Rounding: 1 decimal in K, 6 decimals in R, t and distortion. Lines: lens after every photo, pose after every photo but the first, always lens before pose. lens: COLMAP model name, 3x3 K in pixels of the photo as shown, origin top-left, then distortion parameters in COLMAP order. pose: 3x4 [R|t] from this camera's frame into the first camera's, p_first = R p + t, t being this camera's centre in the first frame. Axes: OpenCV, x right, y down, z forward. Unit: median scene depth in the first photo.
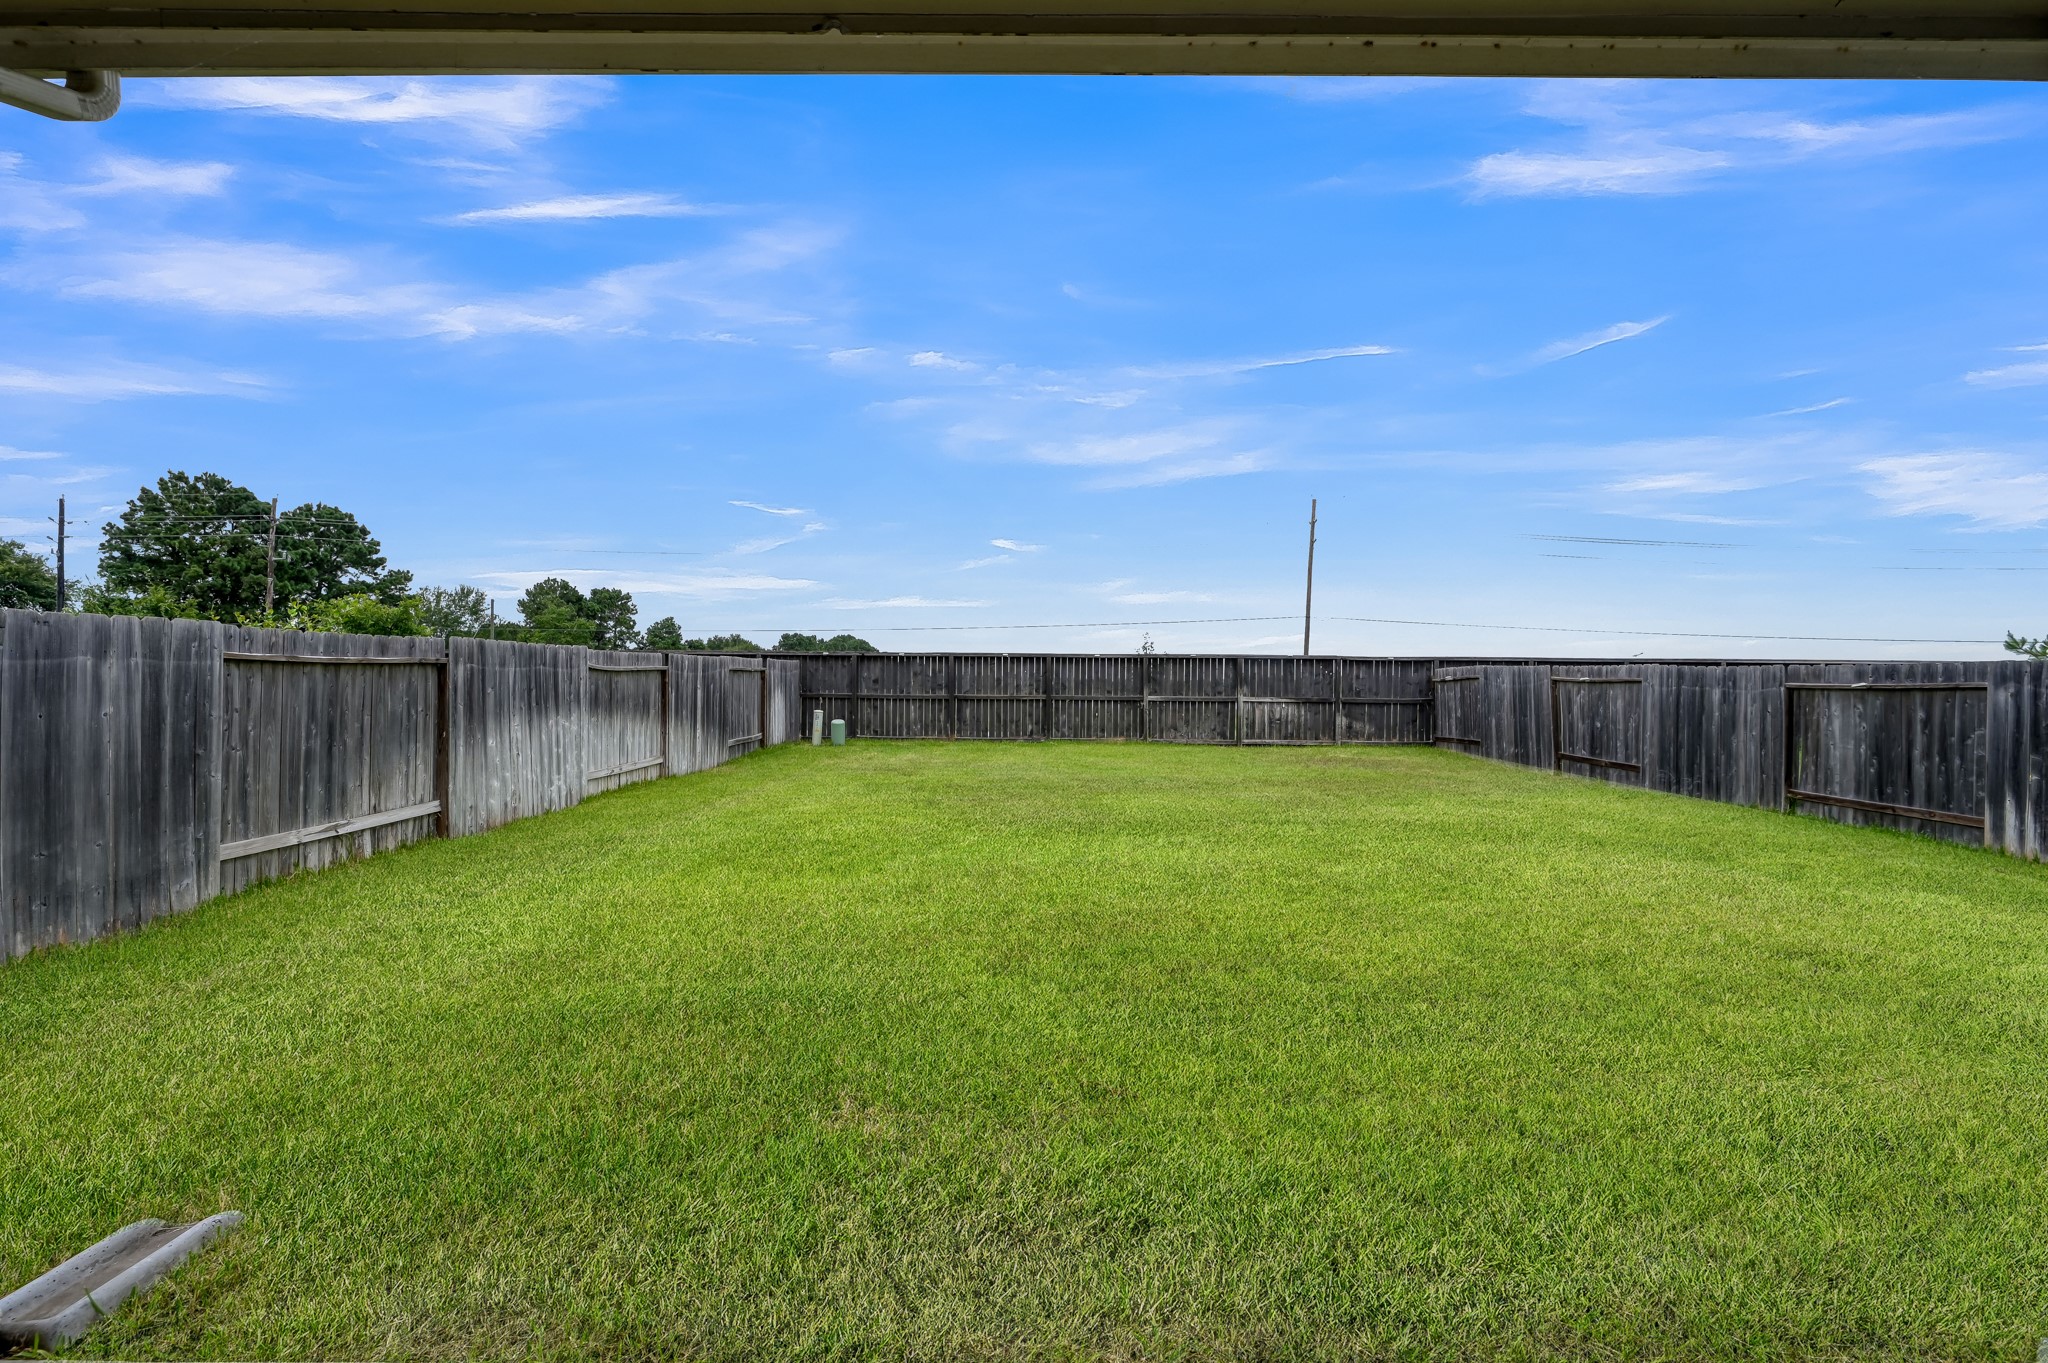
lens RADIAL K [[816.8, 0, 1036.7], [0, 816.8, 686.8], [0, 0, 1]] dist [-0.004452, 0.000368]
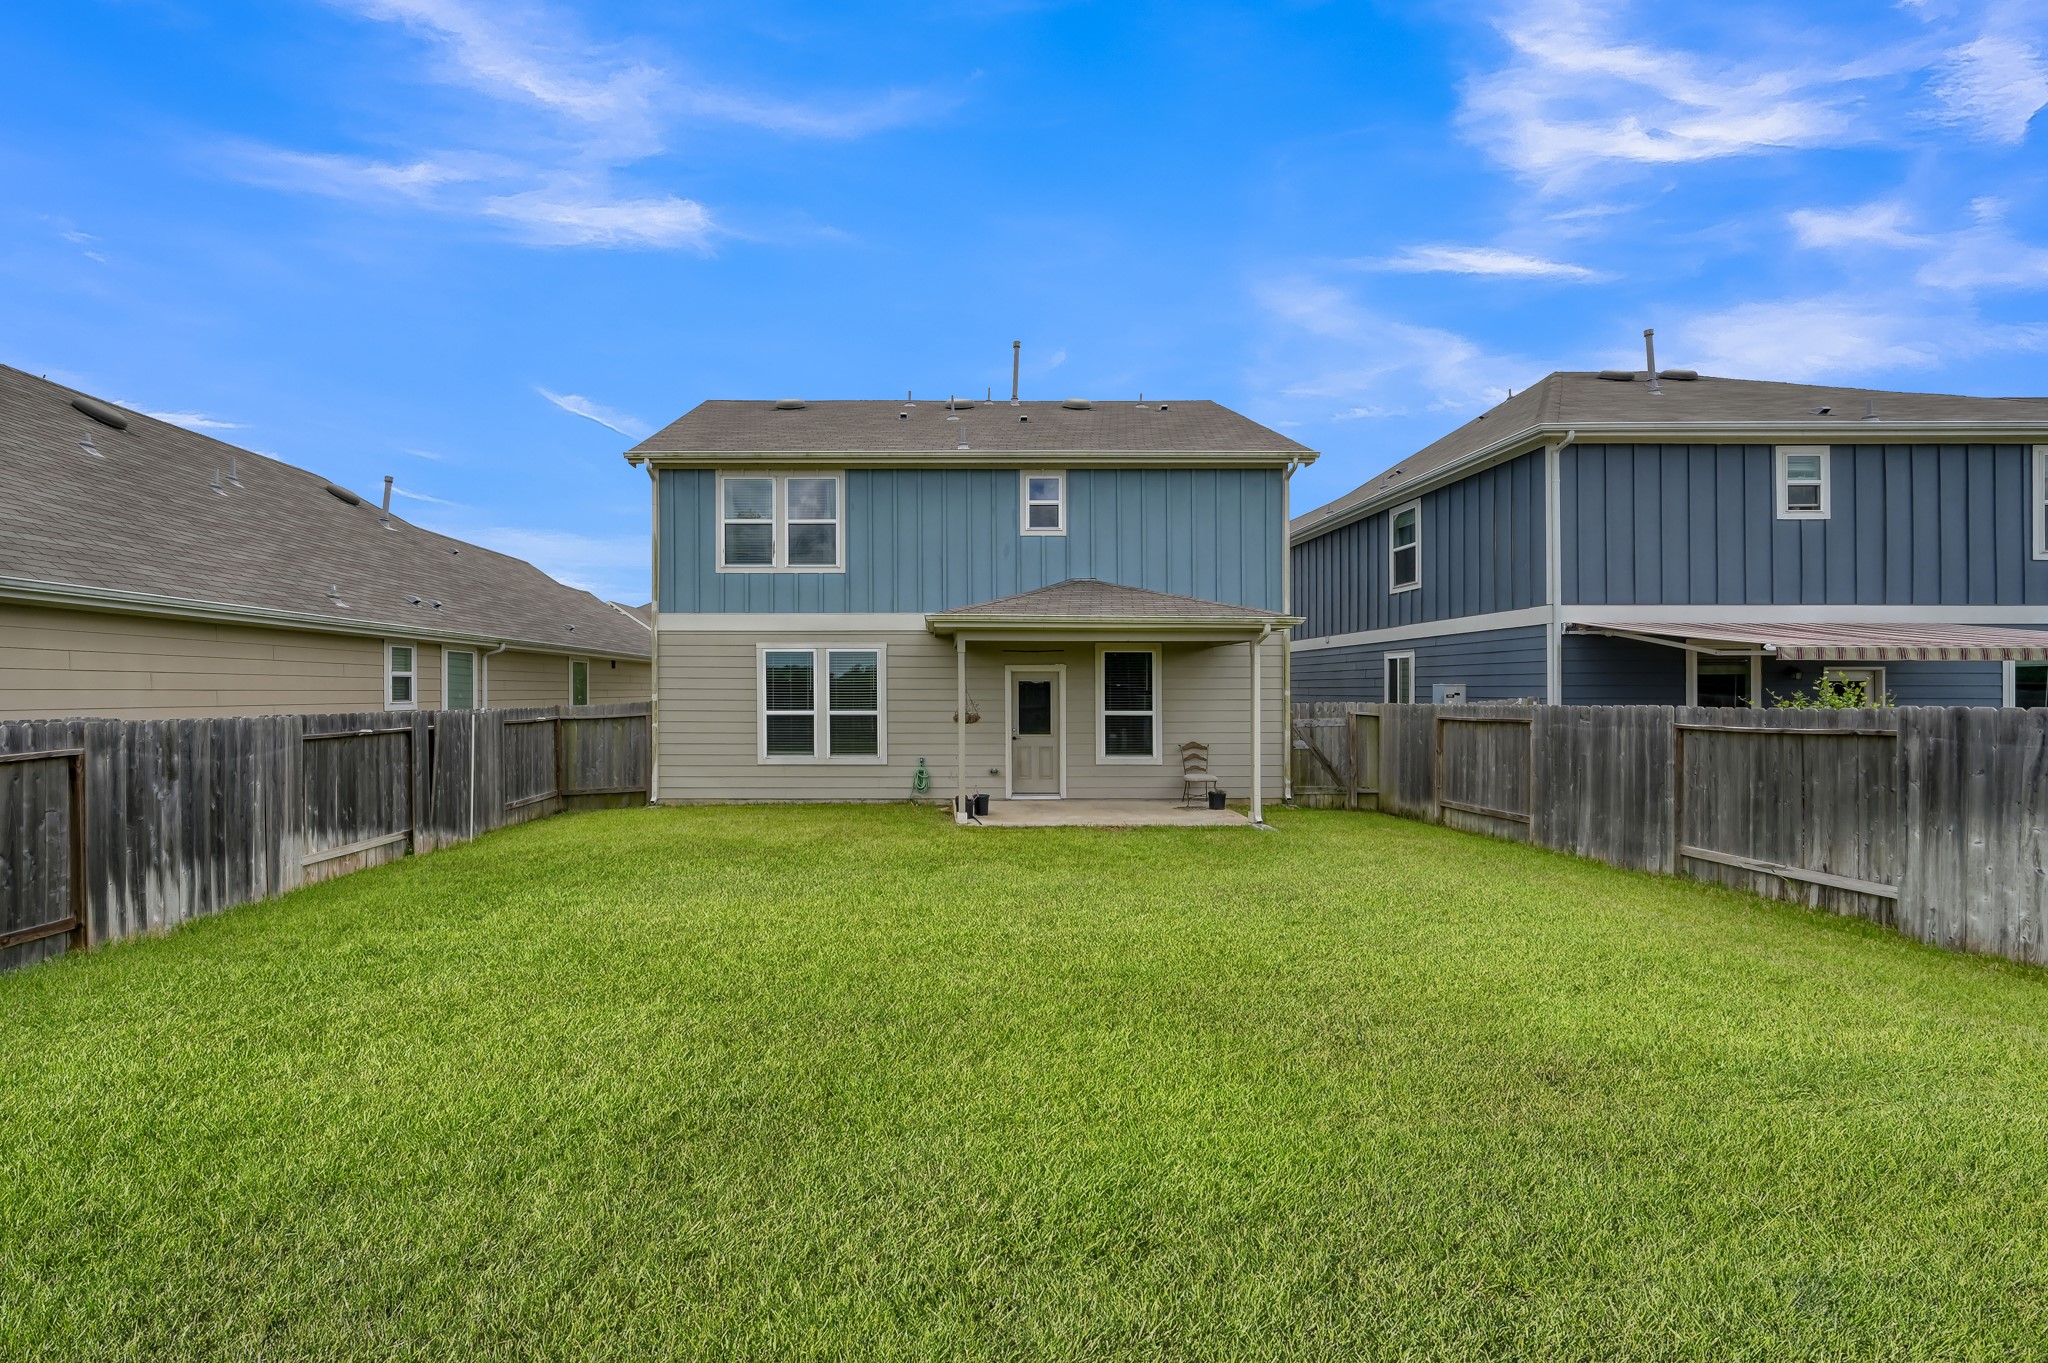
lens RADIAL K [[816.8, 0, 944.5], [0, 816.8, 691.5], [0, 0, 1]] dist [-0.004452, 0.000368]
pose [[-0.999769, -0.005011, 0.020918, 0.080975], [-0.005060, 0.999985, -0.002273, -0.018738], [-0.020907, -0.002379, -0.999779, 0.509496]]
